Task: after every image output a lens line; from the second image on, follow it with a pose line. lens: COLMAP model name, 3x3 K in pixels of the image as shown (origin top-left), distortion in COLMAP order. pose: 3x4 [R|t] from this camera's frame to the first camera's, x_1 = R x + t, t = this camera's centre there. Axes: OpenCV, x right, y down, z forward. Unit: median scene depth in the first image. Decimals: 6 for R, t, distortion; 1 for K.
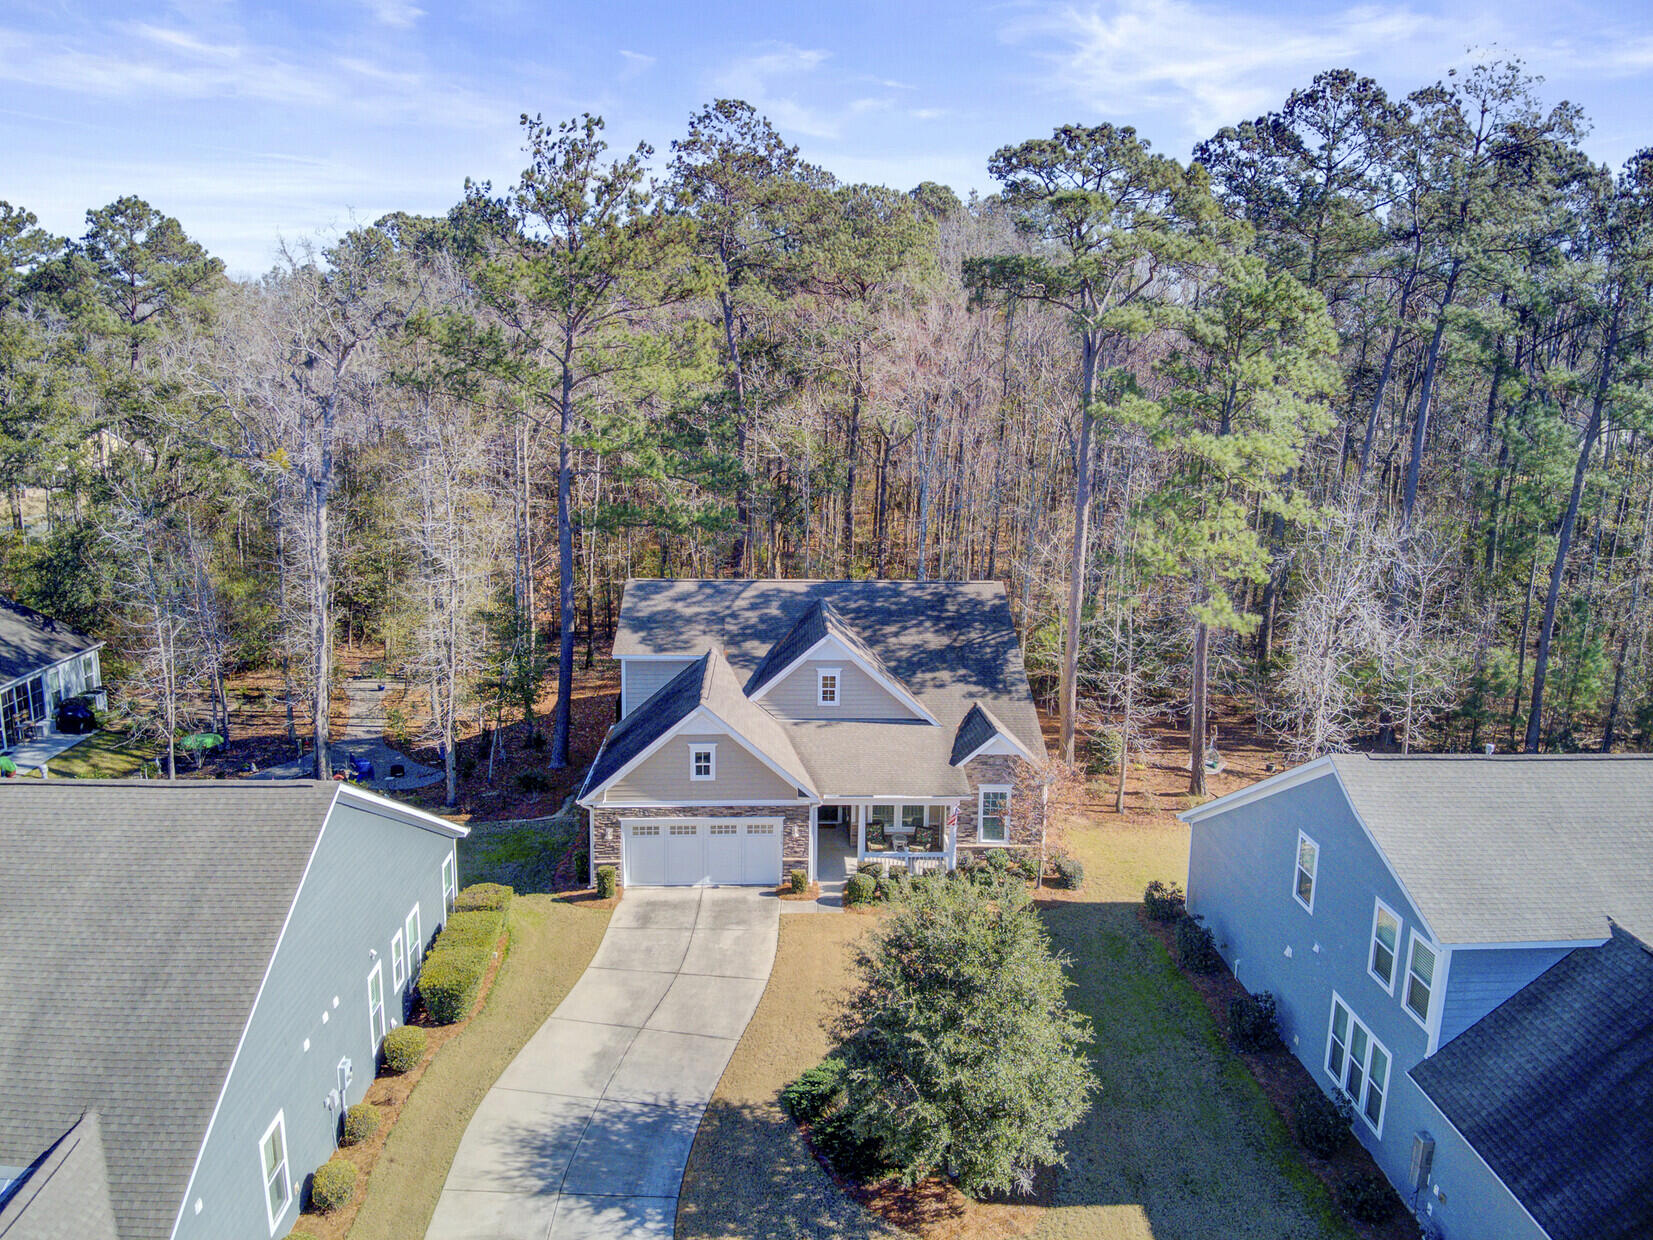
lens RADIAL K [[1215.3, 0, 837.1], [0, 1215.3, 599.3], [0, 0, 1]] dist [0.093508, -0.203333]
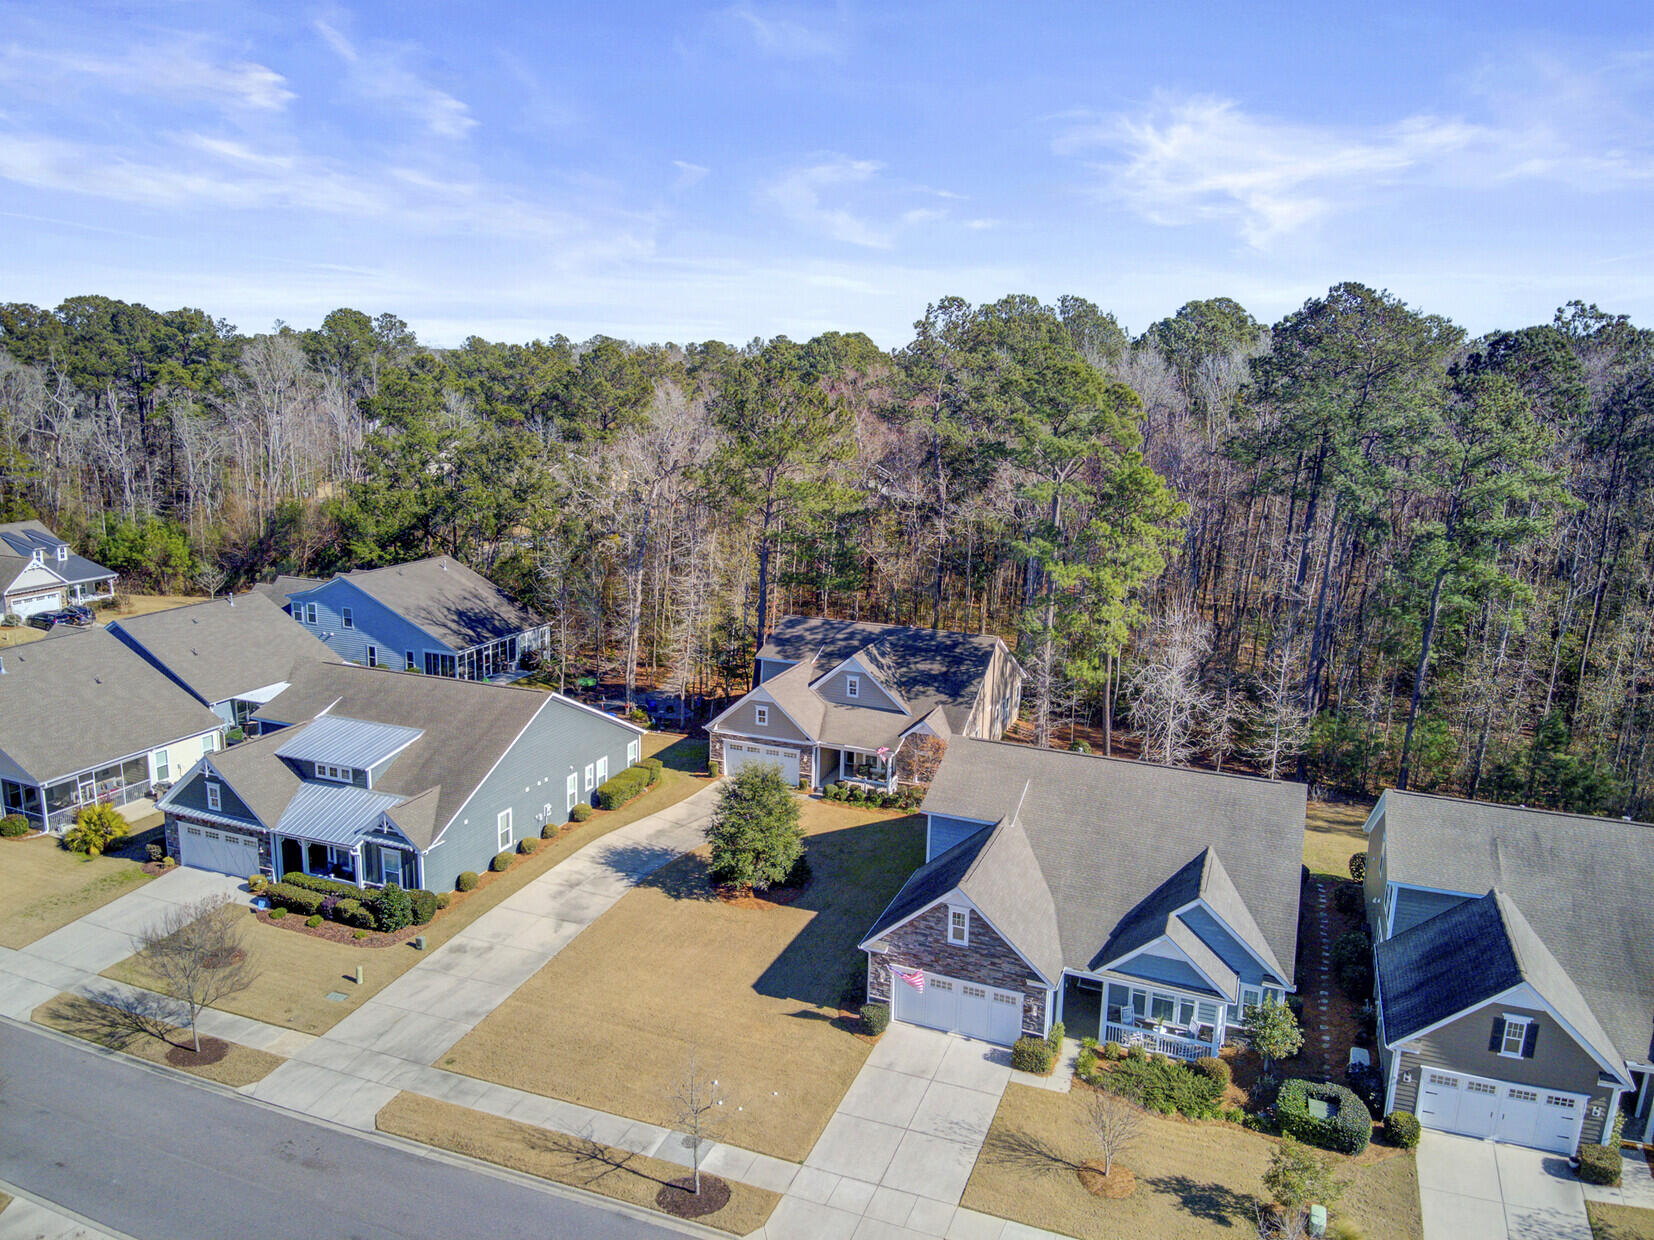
lens RADIAL K [[1216.0, 0, 837.6], [0, 1216.0, 599.3], [0, 0, 1]] dist [0.093508, -0.203333]
pose [[0.916505, 0.084492, -0.390998, 0.661472], [-0.088676, 0.996033, 0.007379, -0.066832], [0.390070, 0.027909, 0.920362, -0.657673]]
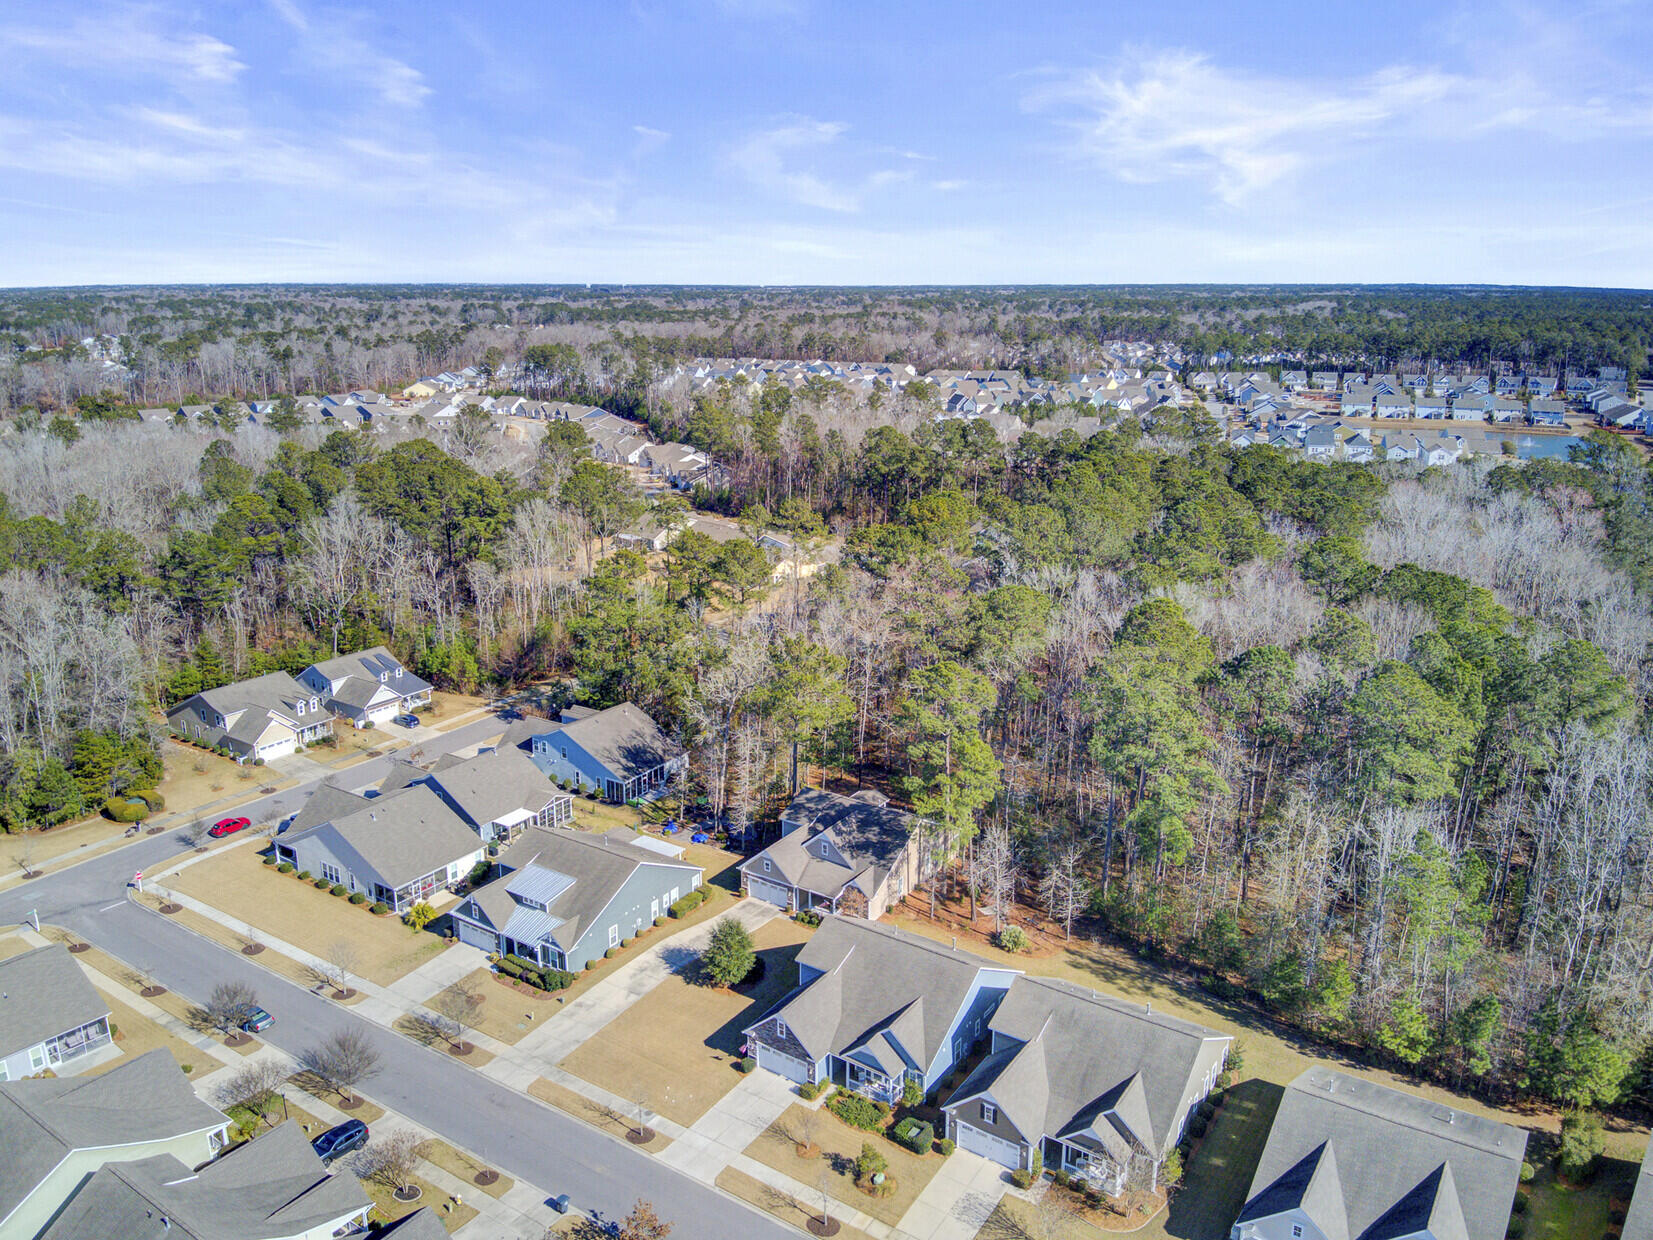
lens RADIAL K [[1255.6, 0, 823.3], [0, 1255.6, 548.5], [0, 0, 1]] dist [0.104718, -0.225428]
pose [[0.801031, 0.107231, -0.588941, 1.758335], [-0.098809, 0.994015, 0.046593, -0.814915], [0.590412, 0.020871, 0.806832, -1.546540]]
